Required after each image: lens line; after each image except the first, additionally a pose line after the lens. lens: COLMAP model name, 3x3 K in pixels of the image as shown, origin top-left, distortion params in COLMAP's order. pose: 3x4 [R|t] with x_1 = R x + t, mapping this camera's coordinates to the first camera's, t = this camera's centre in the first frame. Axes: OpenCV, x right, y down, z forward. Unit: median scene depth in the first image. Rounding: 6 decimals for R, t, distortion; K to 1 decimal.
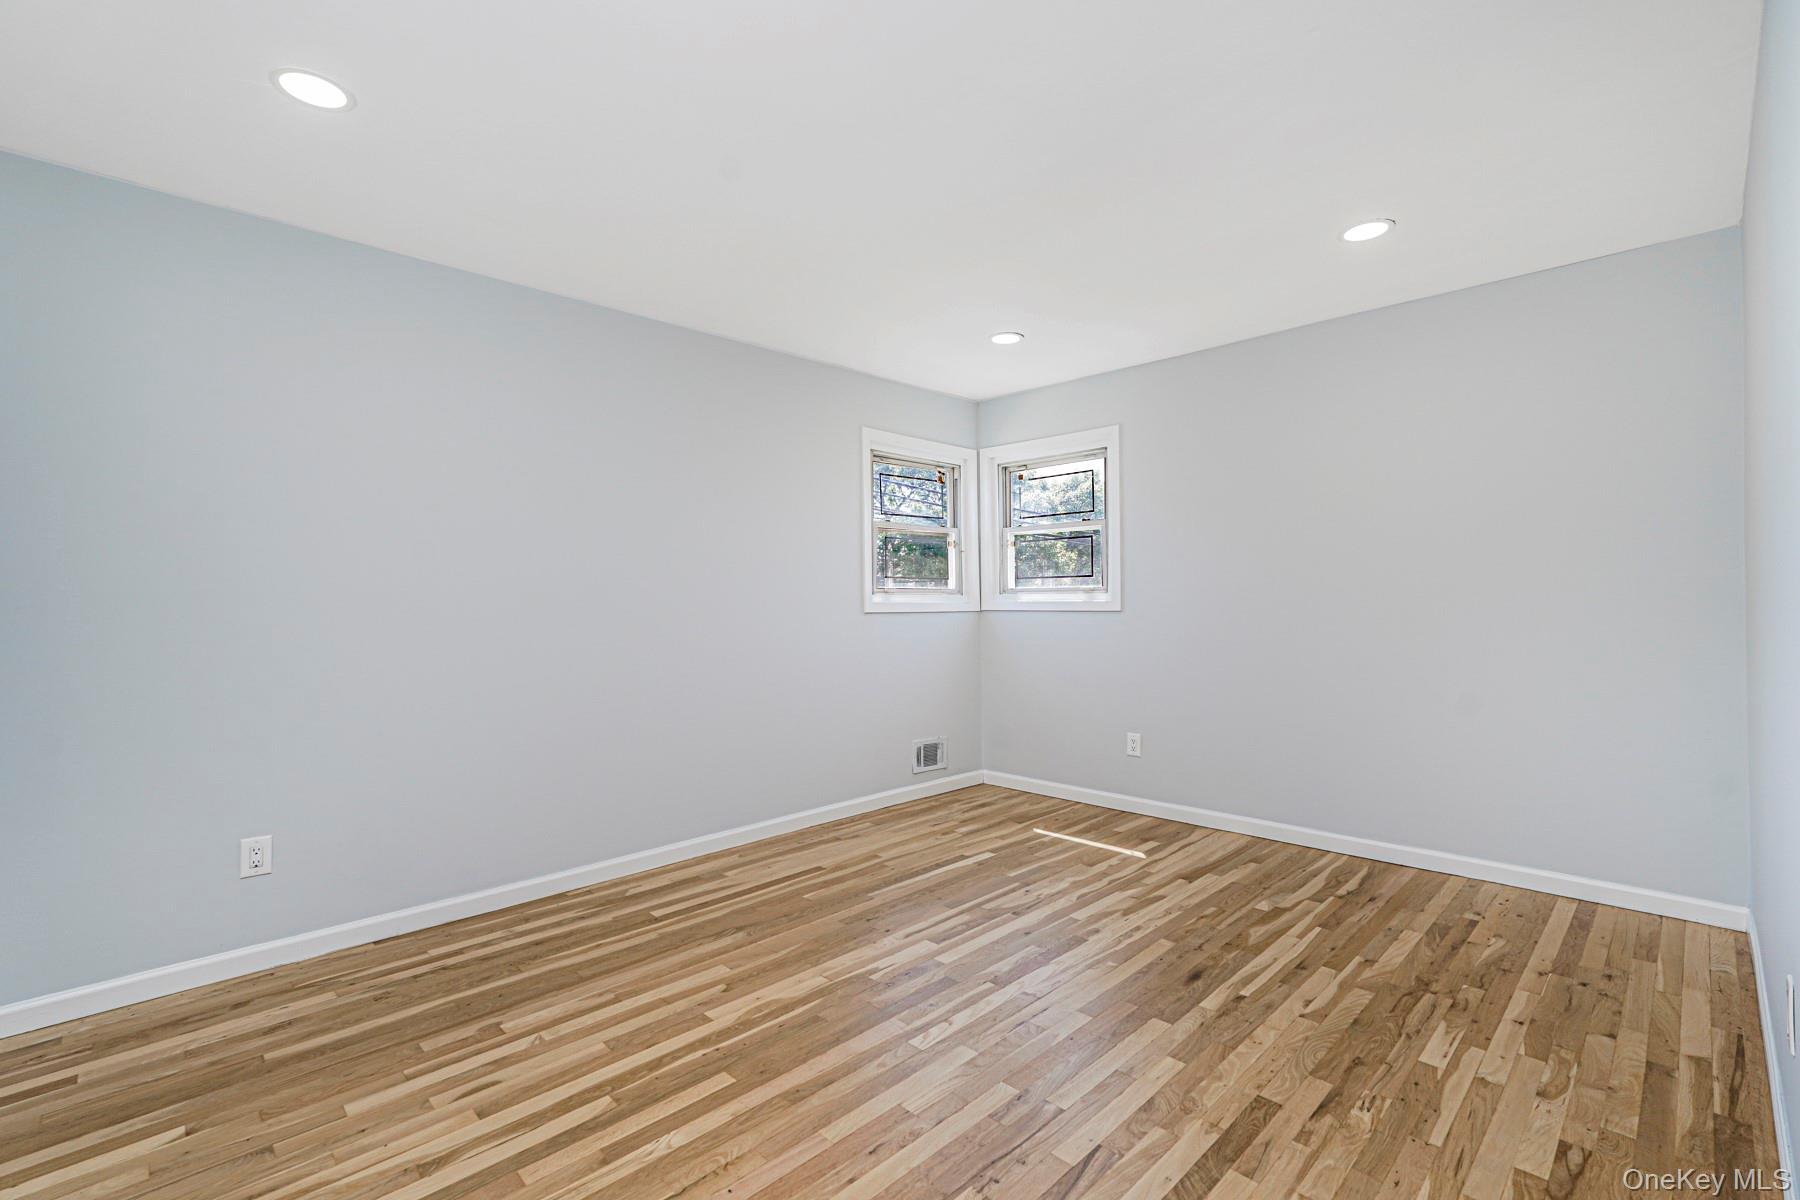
lens RADIAL K [[792.8, 0, 904.9], [0, 792.8, 600.3], [0, 0, 1]] dist [-0.016162, 0.008973]
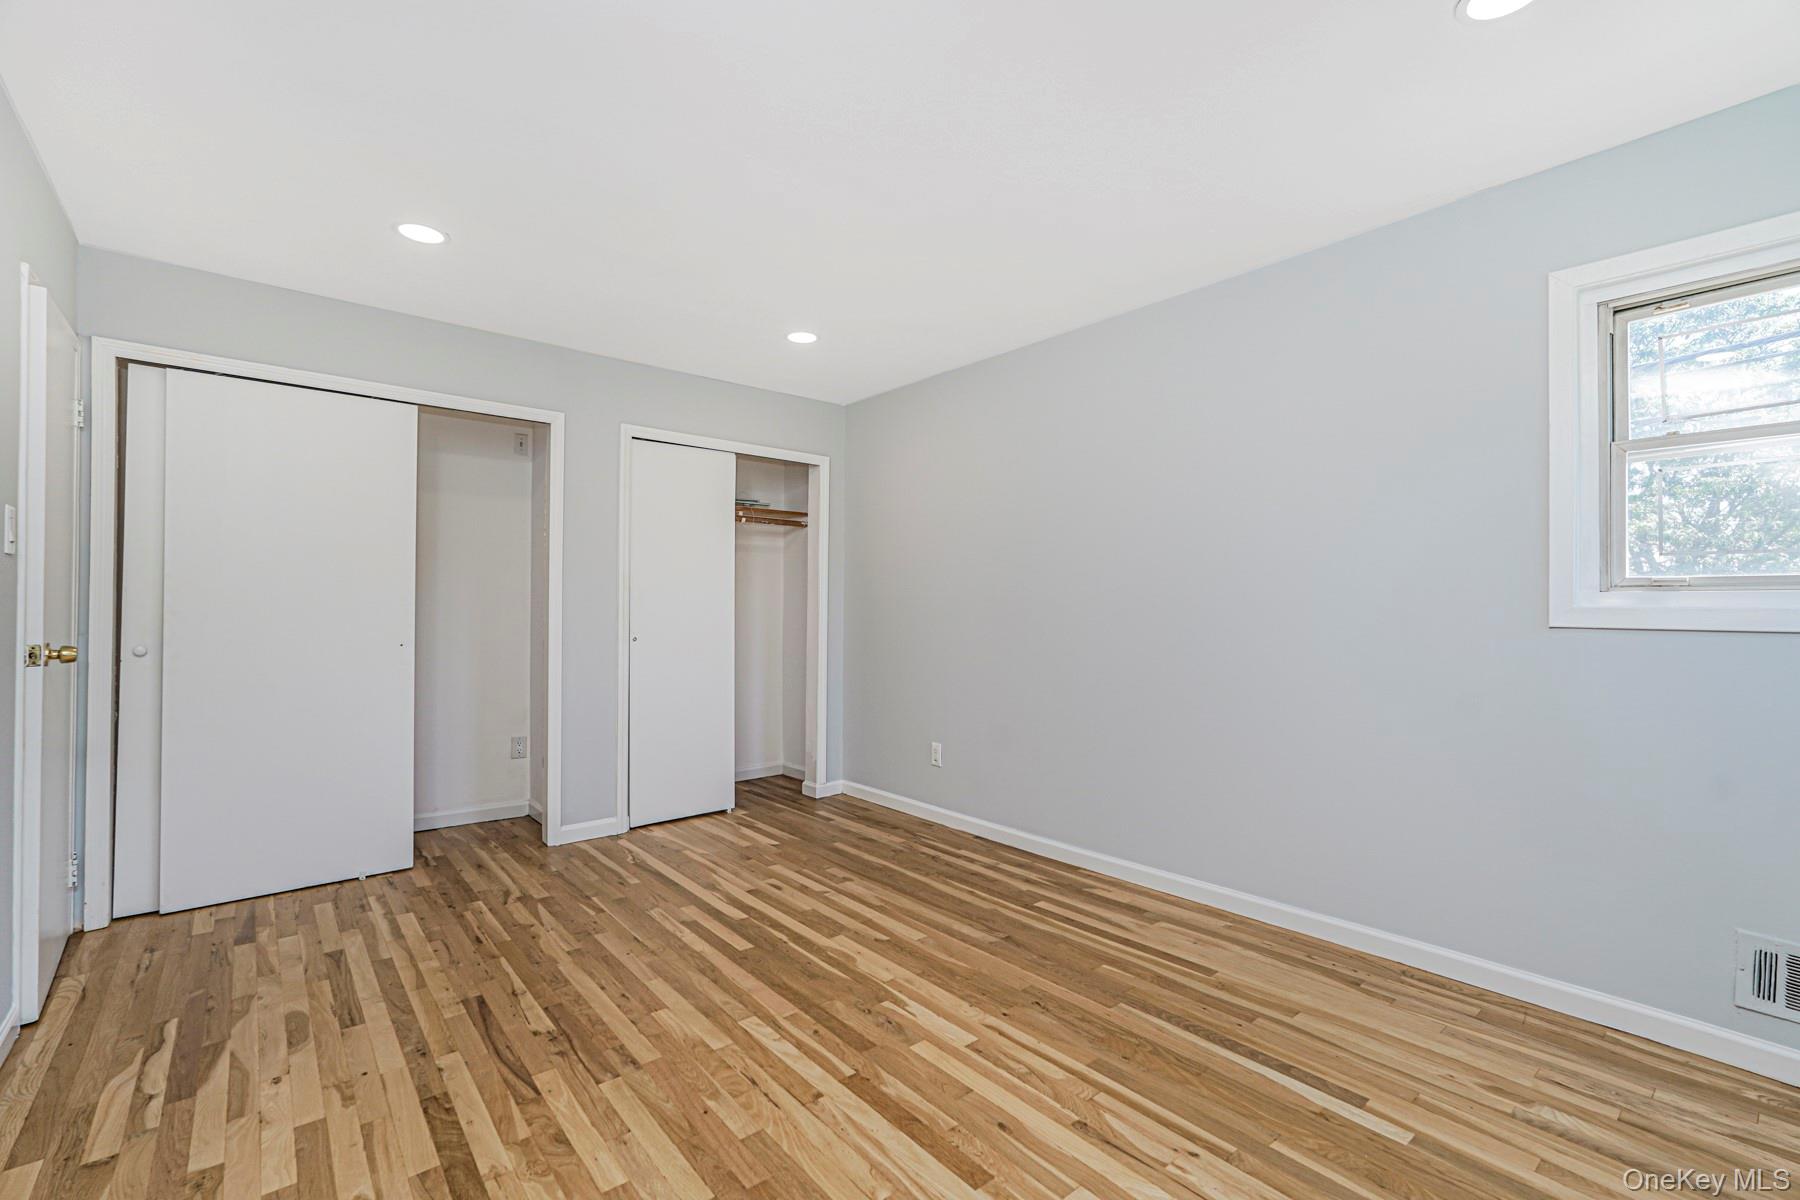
lens RADIAL K [[792.8, 0, 899.3], [0, 792.8, 591.9], [0, 0, 1]] dist [-0.016162, 0.008973]
pose [[-0.085774, -0.011911, -0.996243, 0.861194], [0.001833, 0.999925, -0.012113, -0.002812], [0.996313, -0.002866, -0.085745, 1.045046]]
